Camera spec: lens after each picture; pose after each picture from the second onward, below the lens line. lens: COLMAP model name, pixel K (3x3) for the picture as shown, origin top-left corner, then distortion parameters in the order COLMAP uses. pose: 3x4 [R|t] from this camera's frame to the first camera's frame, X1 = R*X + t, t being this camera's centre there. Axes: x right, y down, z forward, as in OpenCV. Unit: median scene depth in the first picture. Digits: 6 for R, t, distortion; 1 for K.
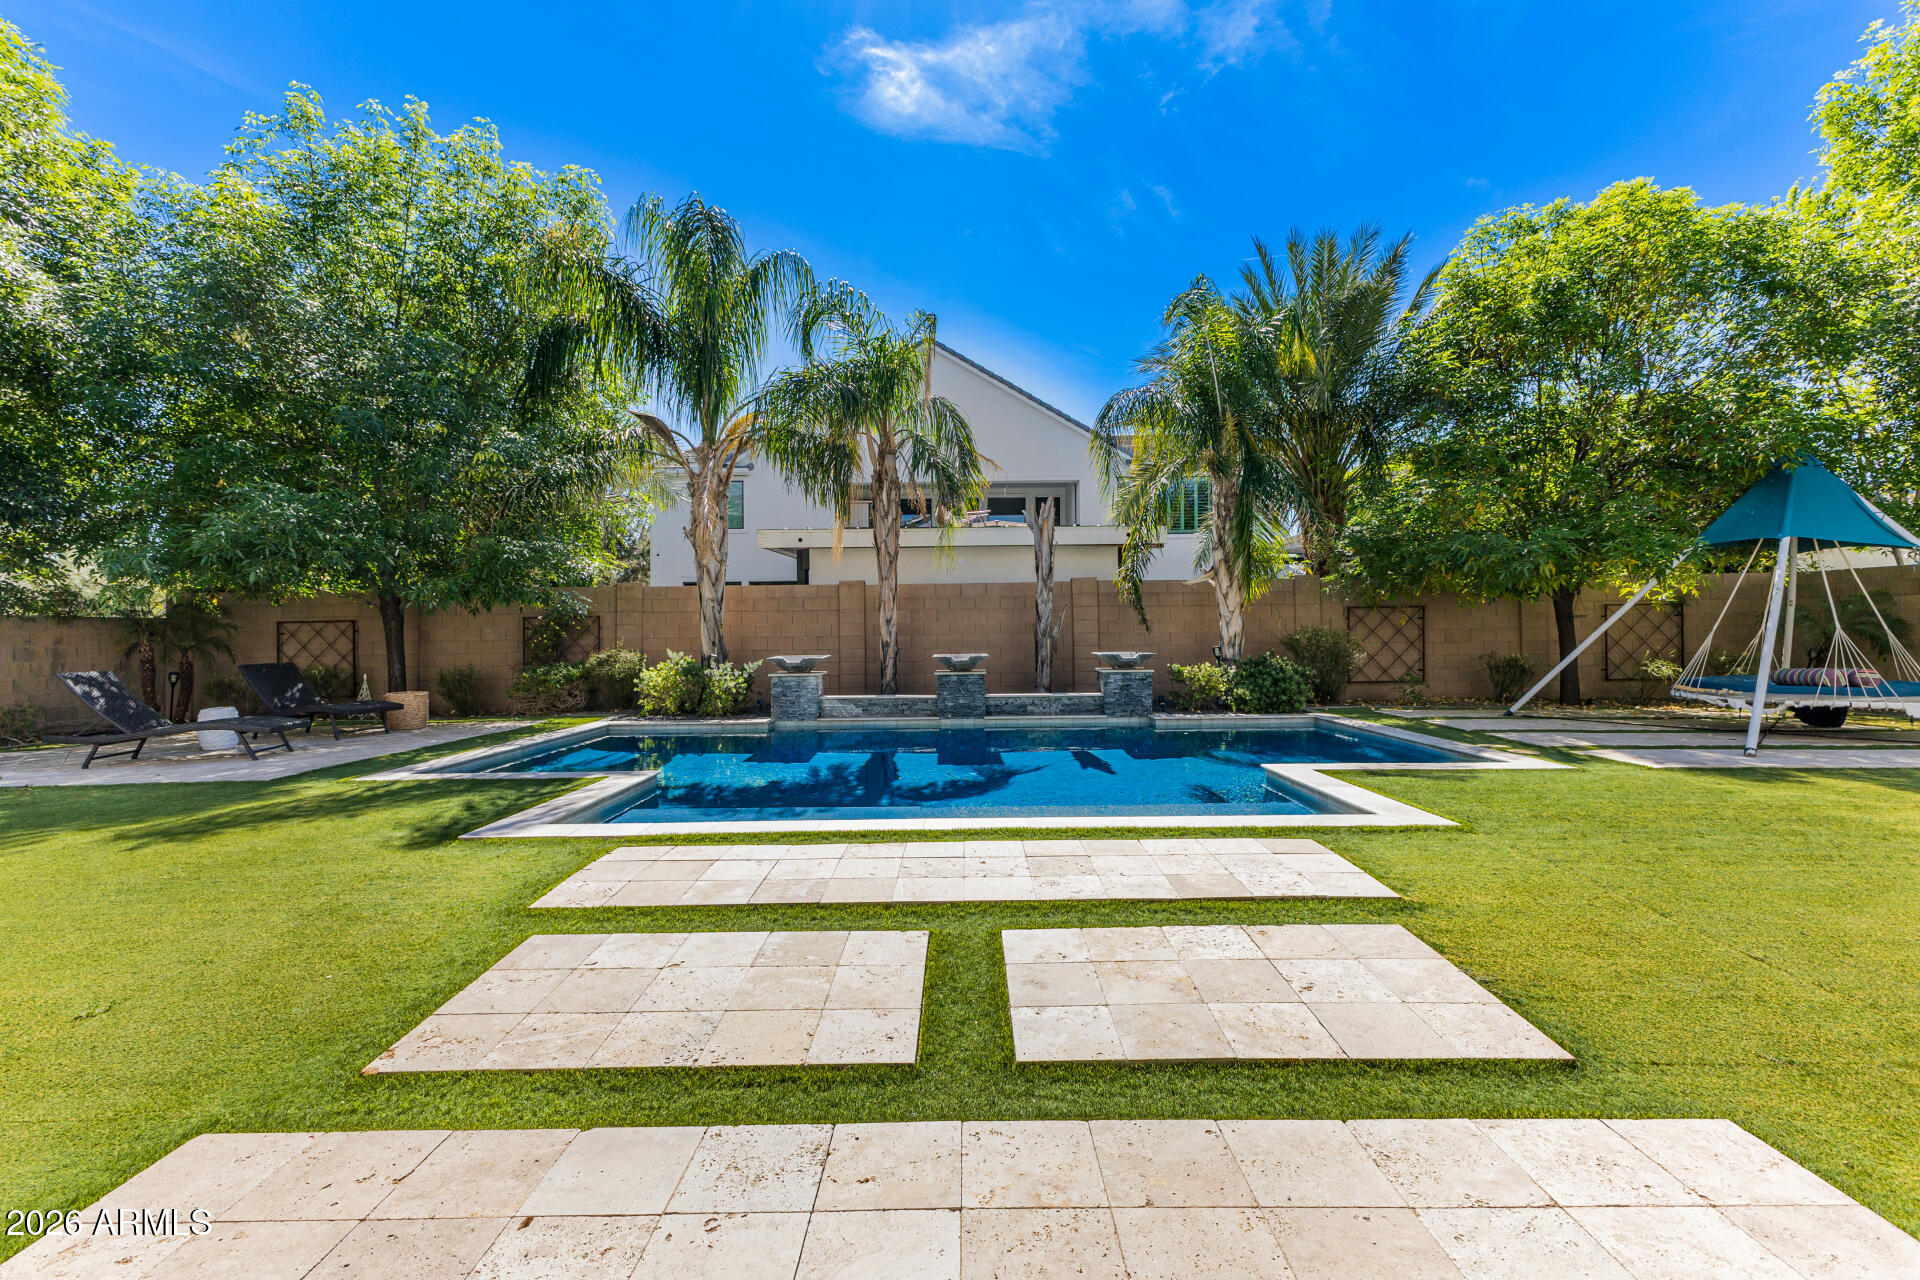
lens RADIAL K [[824.8, 0, 957.4], [0, 824.8, 619.7], [0, 0, 1]] dist [0.001719, 0.000043]
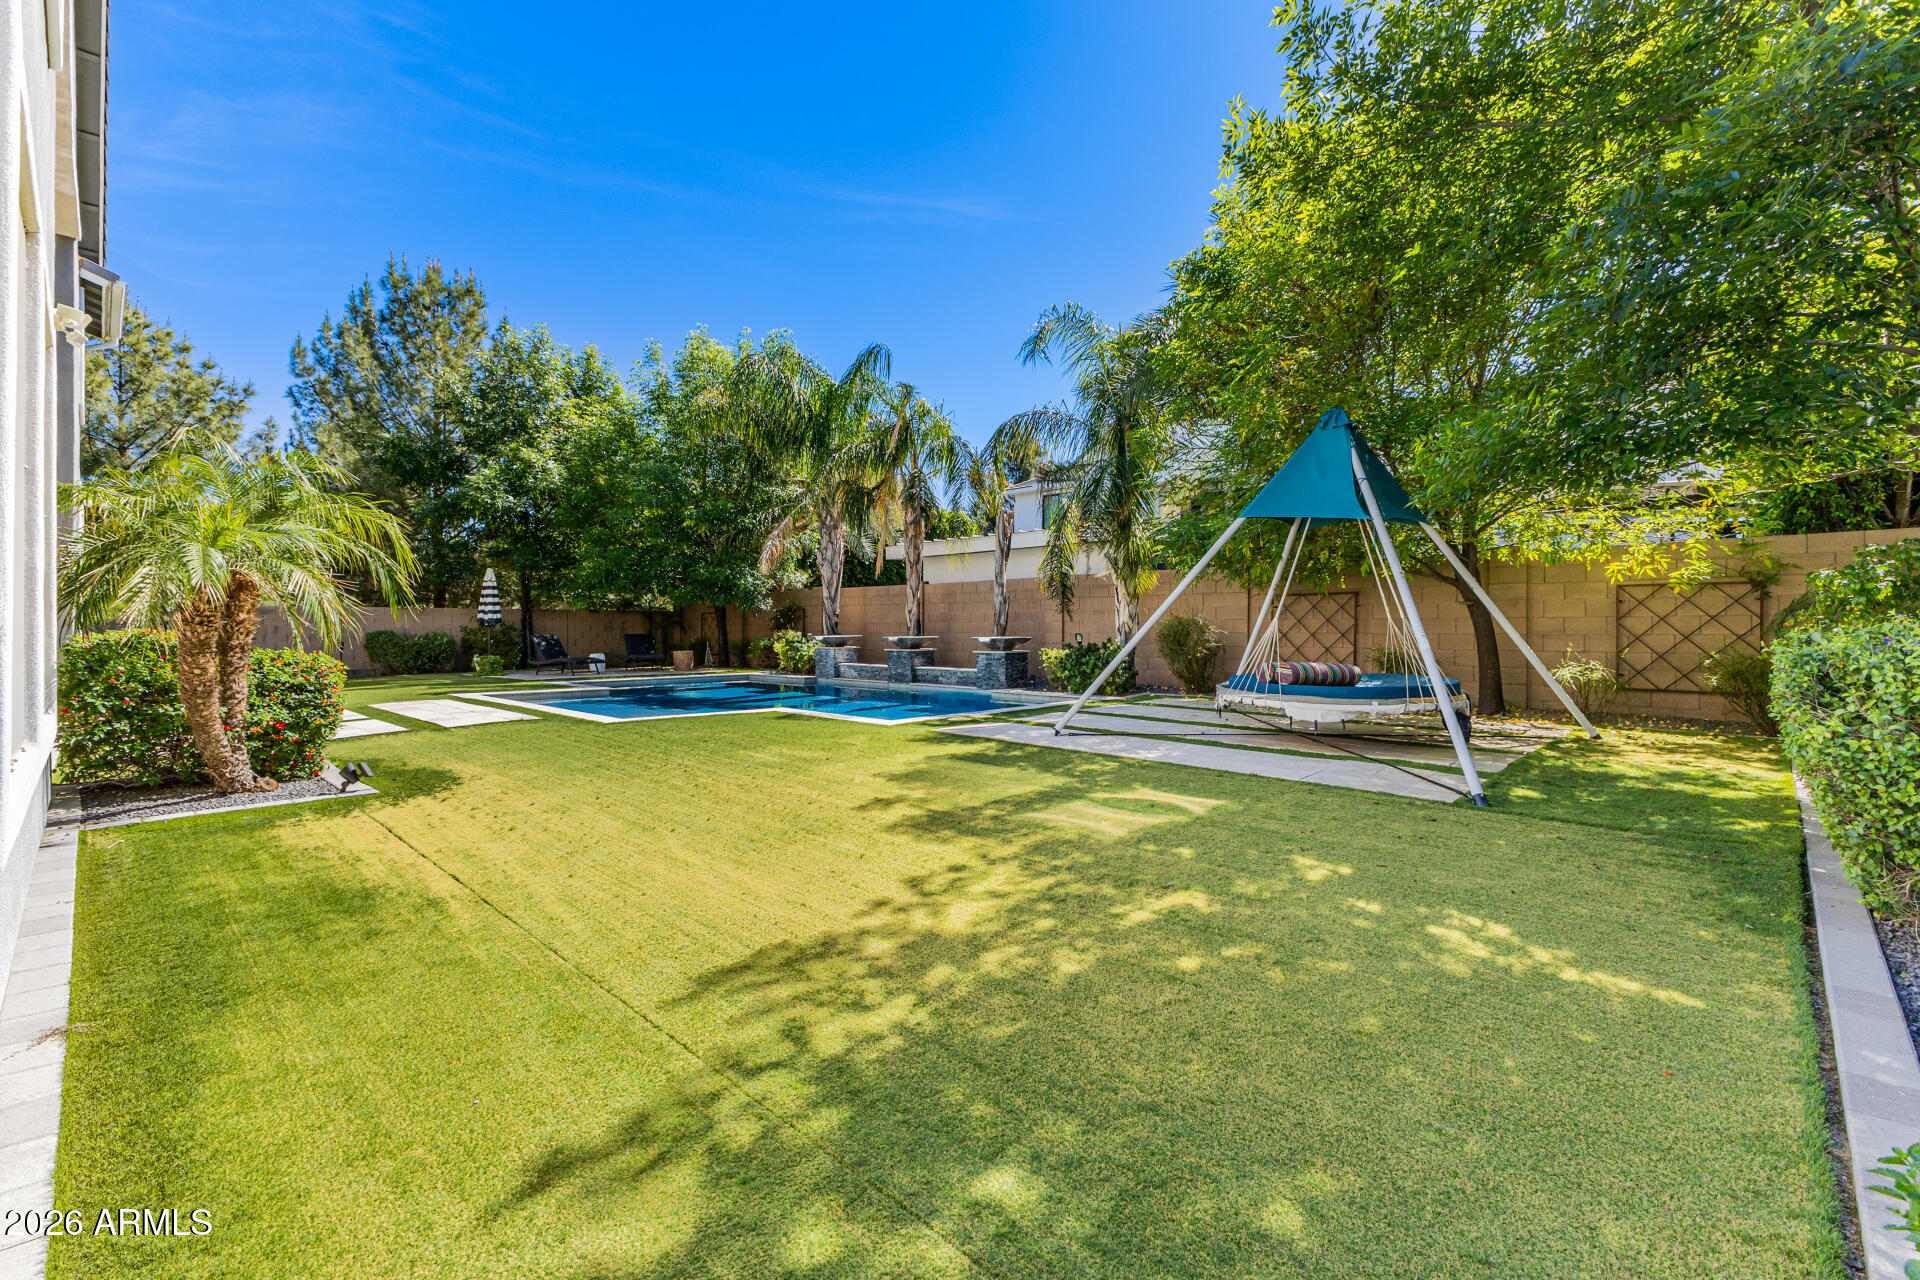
lens RADIAL K [[819.6, 0, 965.8], [0, 819.6, 633.3], [0, 0, 1]] dist [0.001988, 0.000057]
pose [[0.719208, 0.015887, -0.694614, 1.005101], [0.009086, 0.999438, 0.032266, -0.005121], [0.694736, -0.029517, 0.718659, 0.105847]]
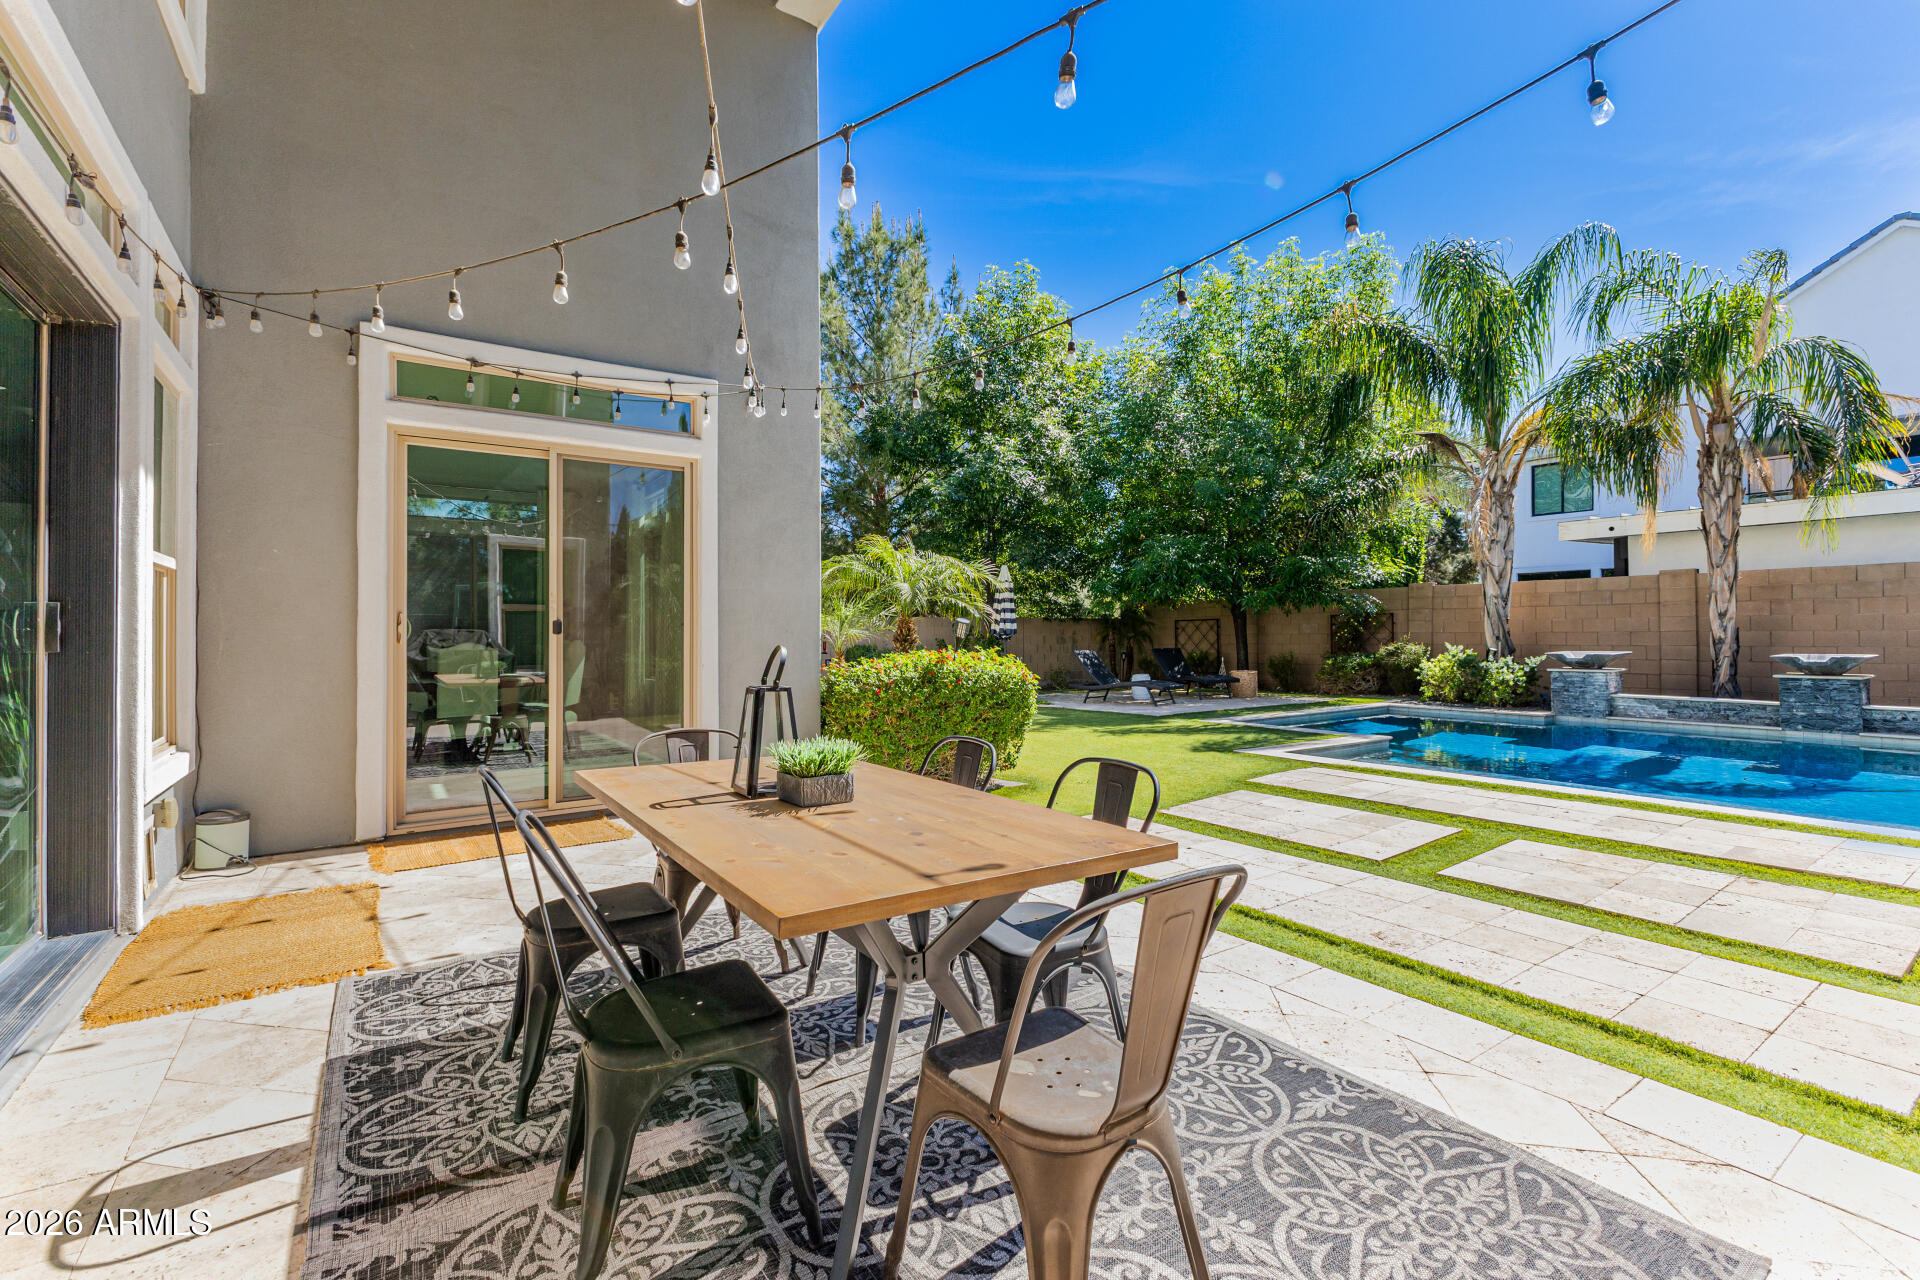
lens RADIAL K [[819.6, 0, 965.8], [0, 819.6, 633.3], [0, 0, 1]] dist [0.001988, 0.000057]
pose [[0.574394, 0.005421, -0.818561, 0.183951], [0.017100, 0.999680, 0.018620, -0.009075], [0.818400, -0.024693, 0.574118, -0.169115]]
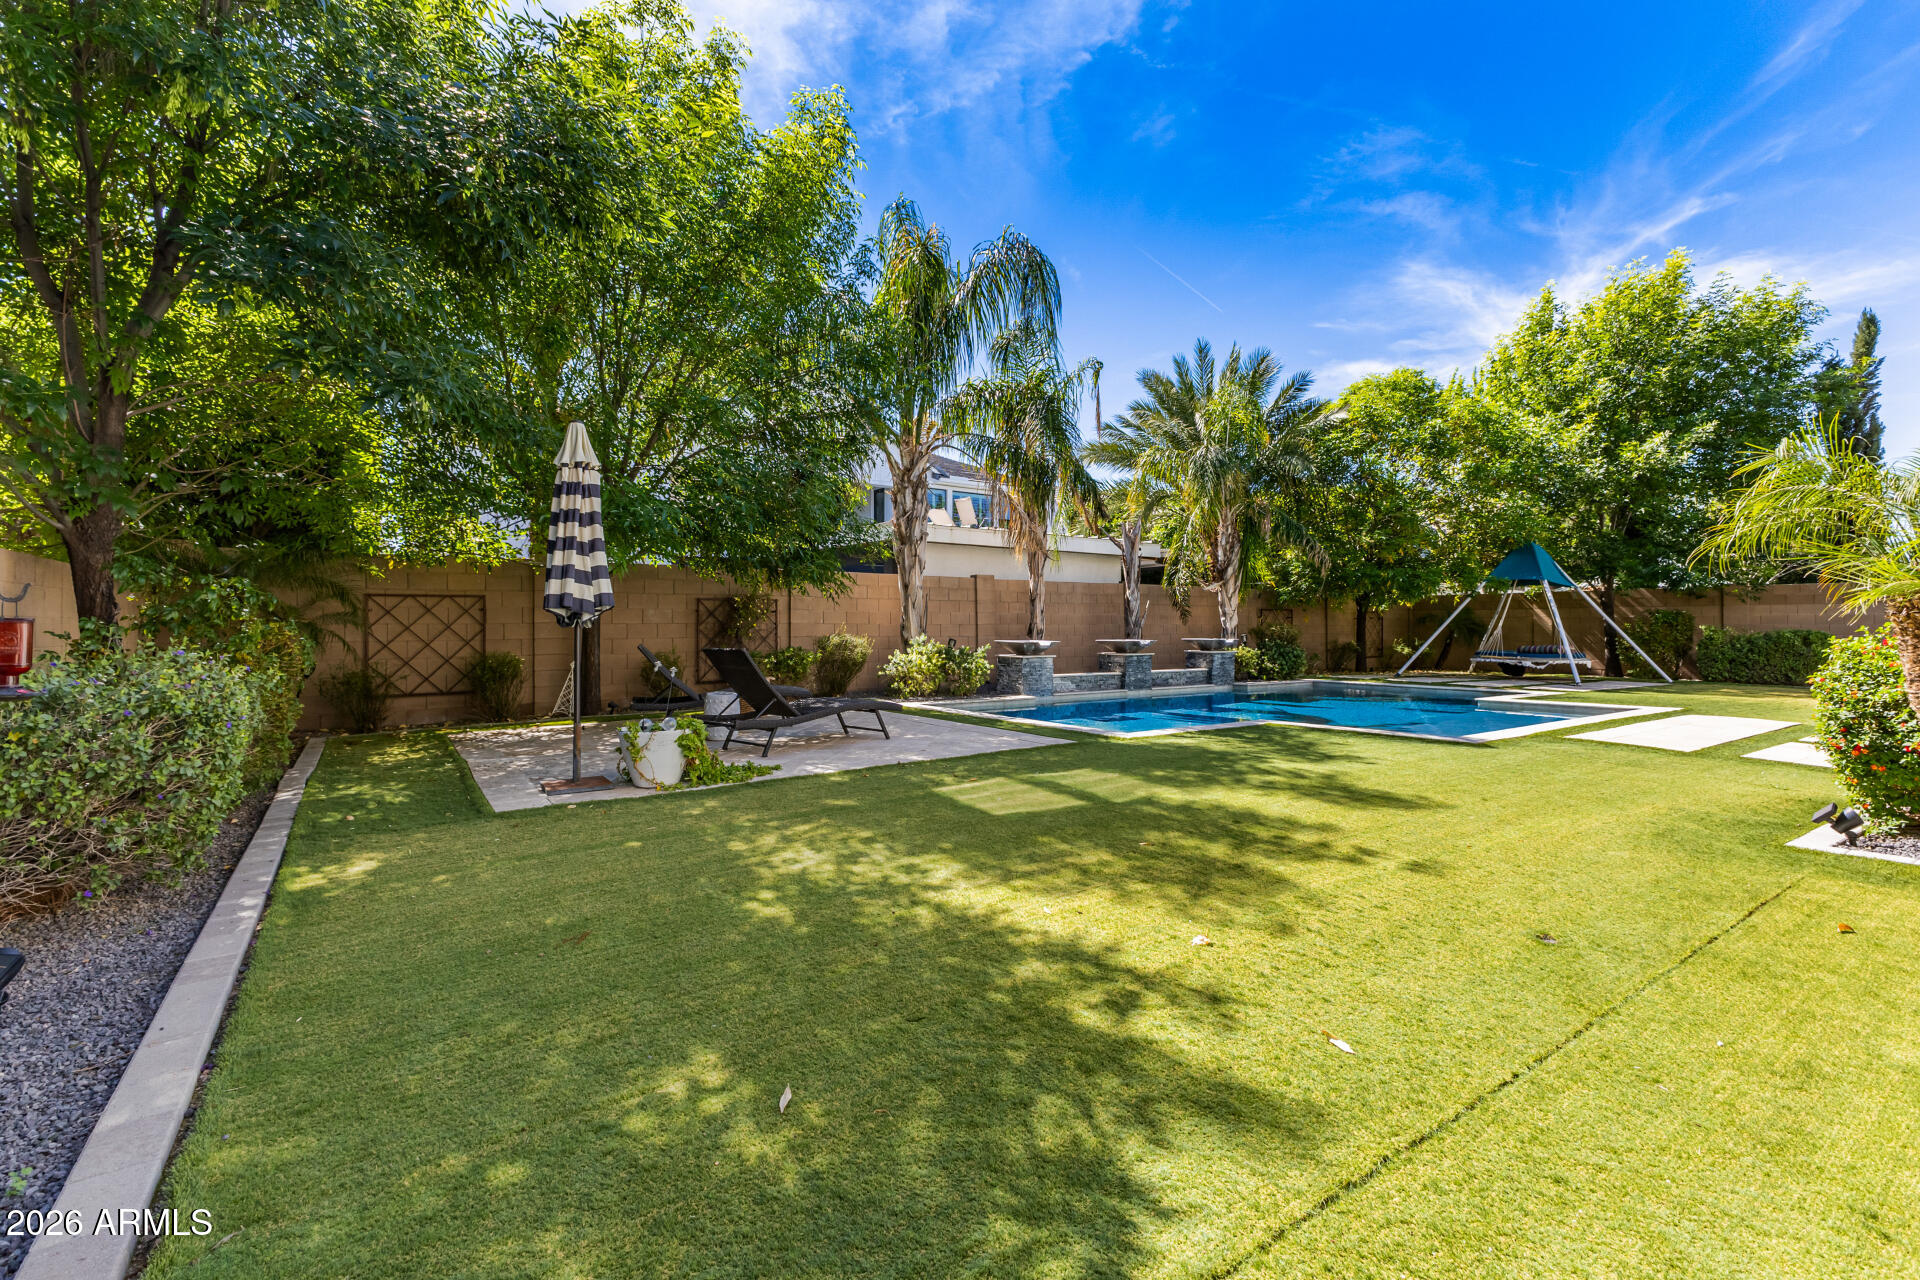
lens RADIAL K [[819.6, 0, 965.8], [0, 819.6, 633.3], [0, 0, 1]] dist [0.001988, 0.000057]
pose [[0.823203, 0.007172, 0.567702, -0.914352], [-0.019548, 0.999685, 0.015718, 0.017846], [-0.567410, -0.024036, 0.823084, 0.115009]]
